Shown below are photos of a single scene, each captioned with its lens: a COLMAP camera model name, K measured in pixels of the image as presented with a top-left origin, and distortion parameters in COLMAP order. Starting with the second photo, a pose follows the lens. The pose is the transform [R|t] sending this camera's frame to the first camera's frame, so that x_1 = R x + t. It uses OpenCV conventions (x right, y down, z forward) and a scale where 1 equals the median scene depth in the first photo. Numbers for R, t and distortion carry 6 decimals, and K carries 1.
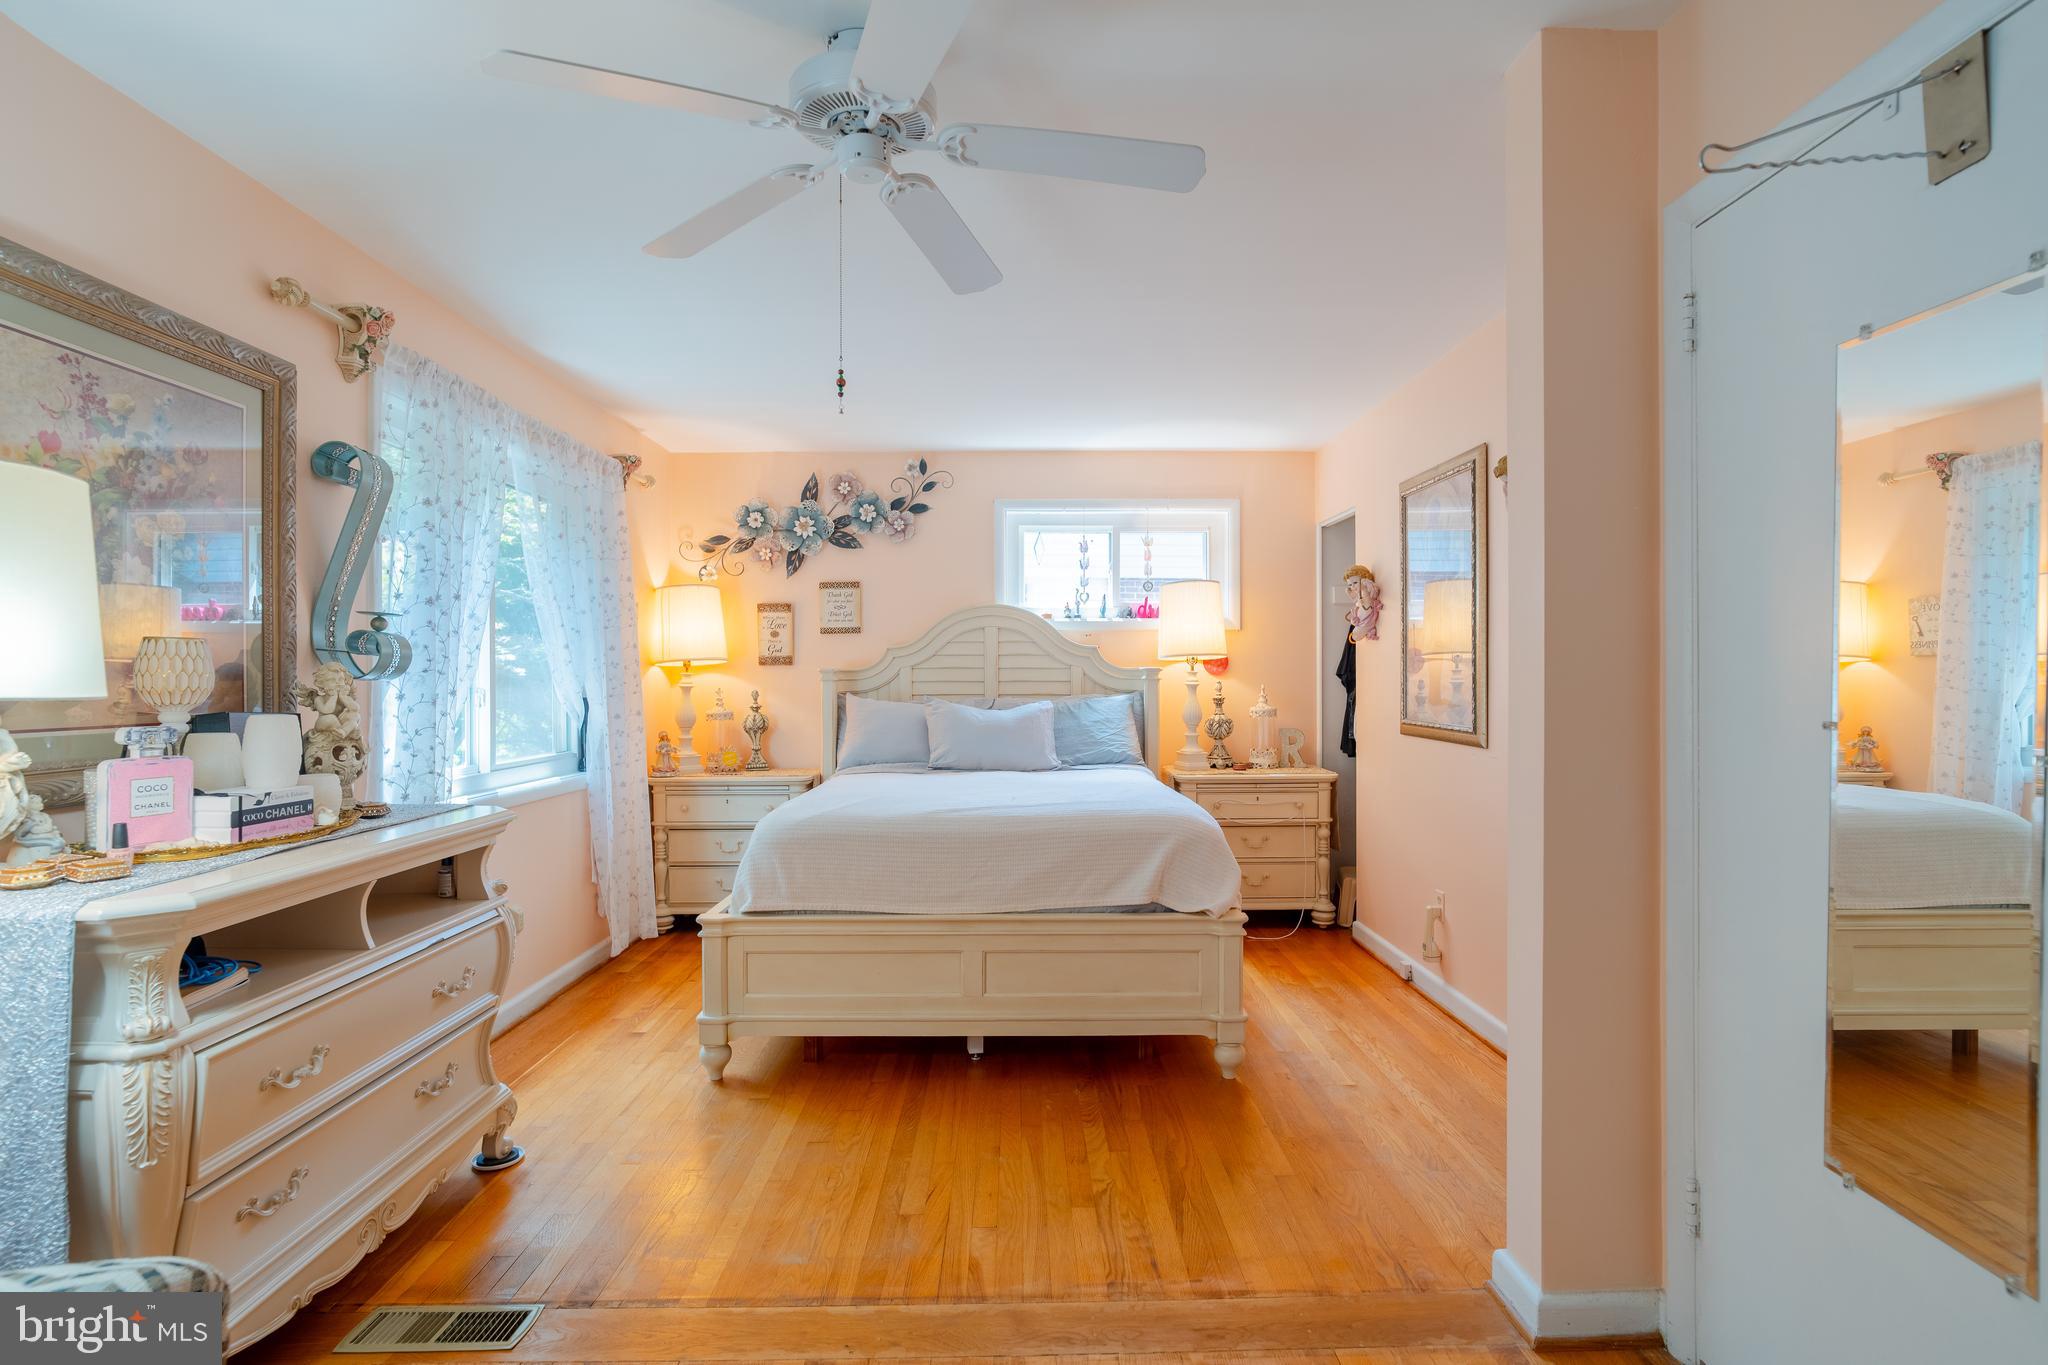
lens RADIAL K [[957.3, 0, 1024.0], [0, 957.3, 682.5], [0, 0, 1]] dist [-0.013822, -0.000040]
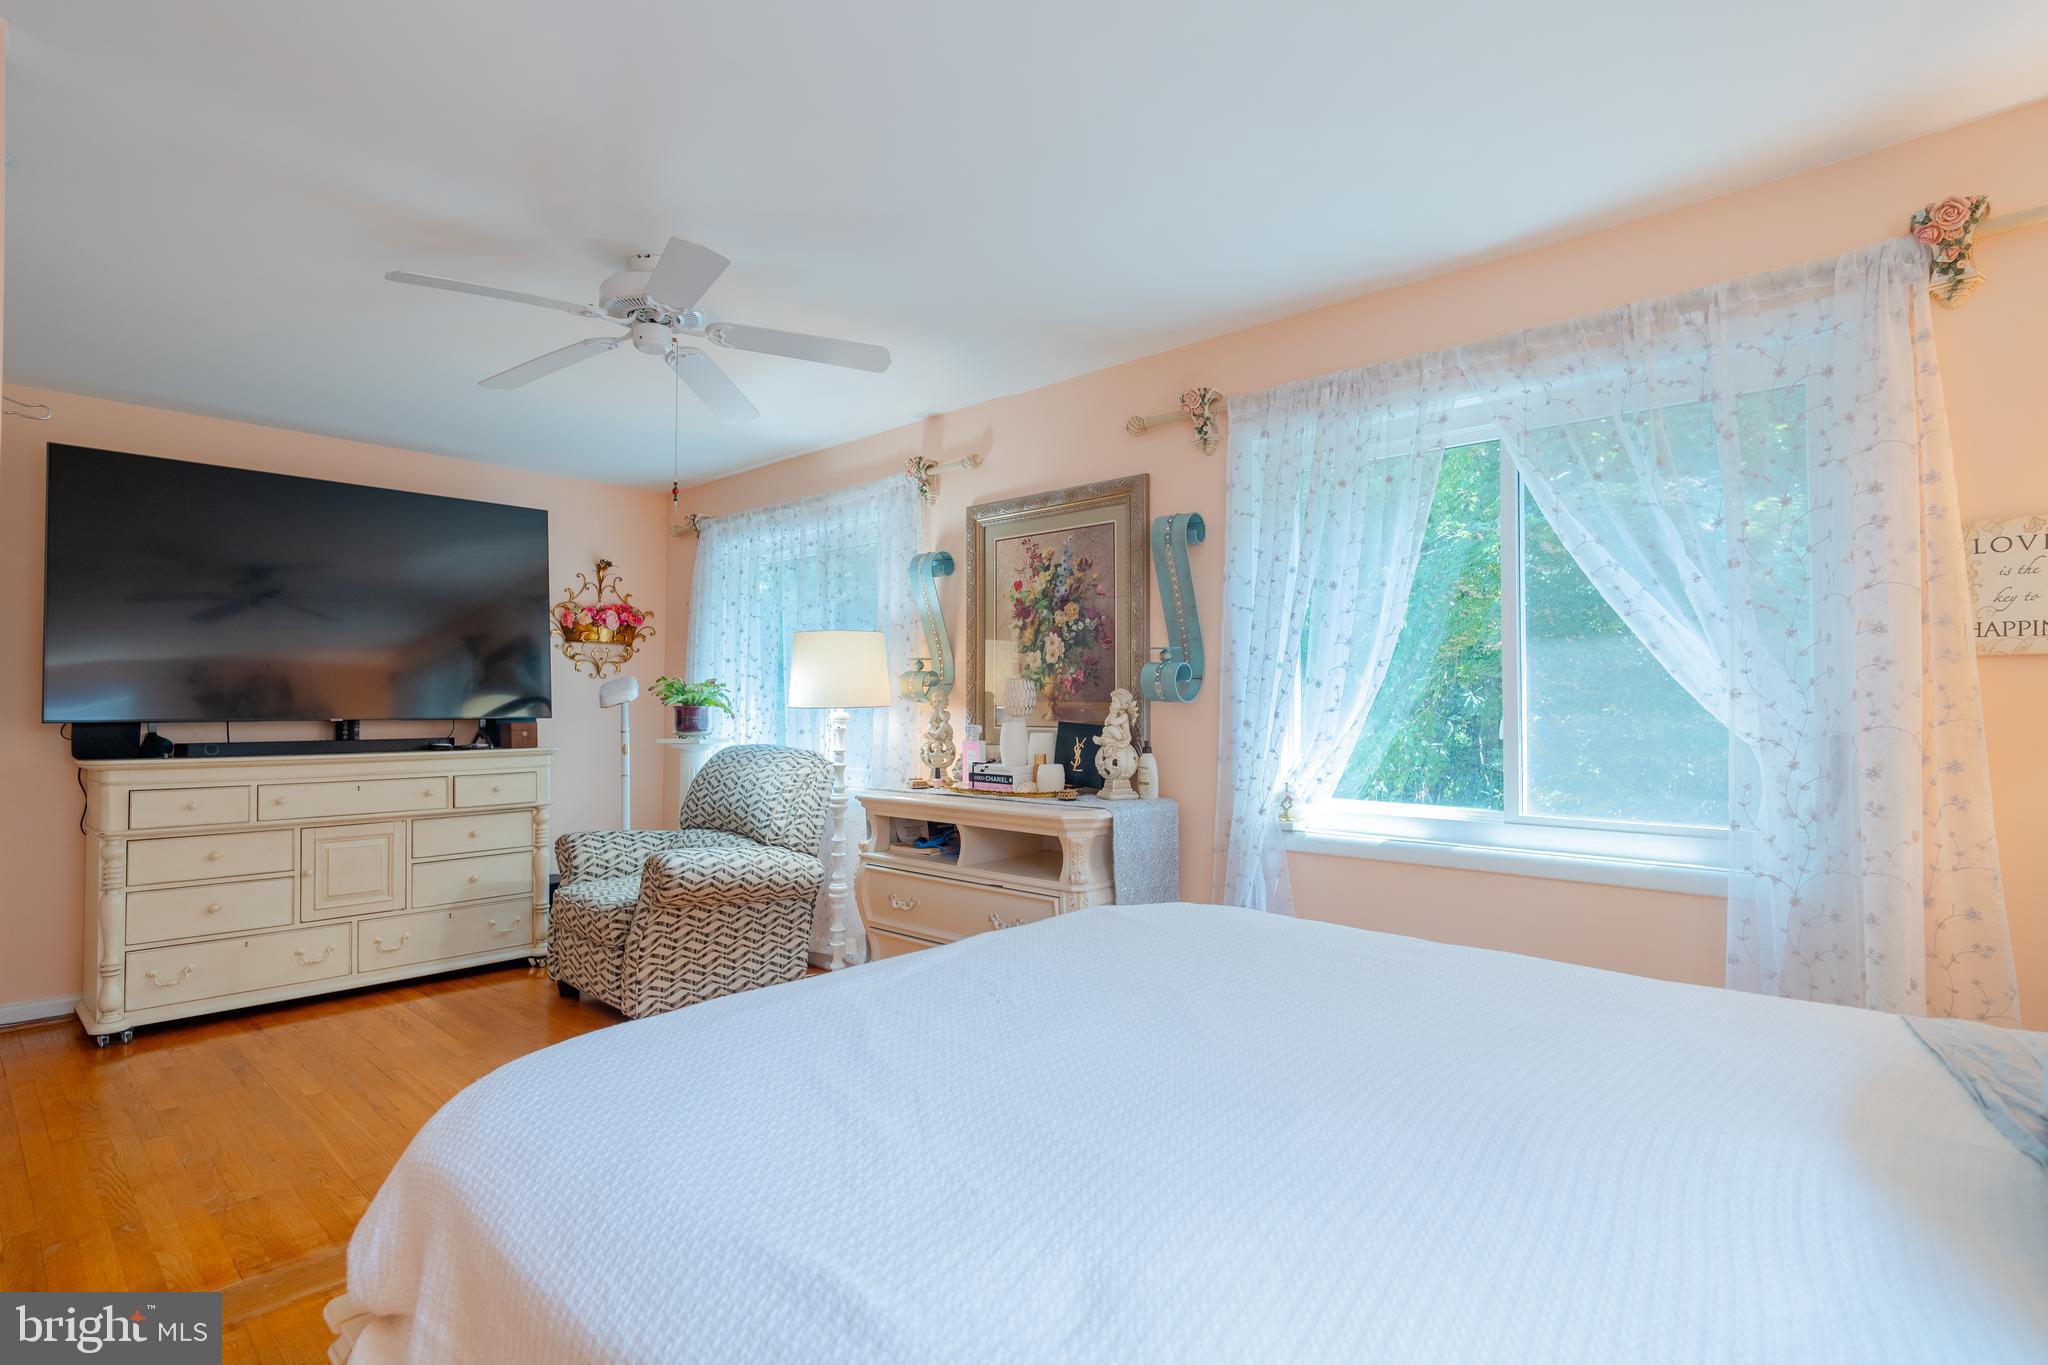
lens RADIAL K [[957.3, 0, 1024.0], [0, 957.3, 682.5], [0, 0, 1]] dist [-0.013822, -0.000040]
pose [[-0.681594, -0.013528, -0.731605, 0.429902], [0.001188, 0.999807, -0.019595, -0.002414], [0.731729, -0.014225, -0.681447, 2.131755]]
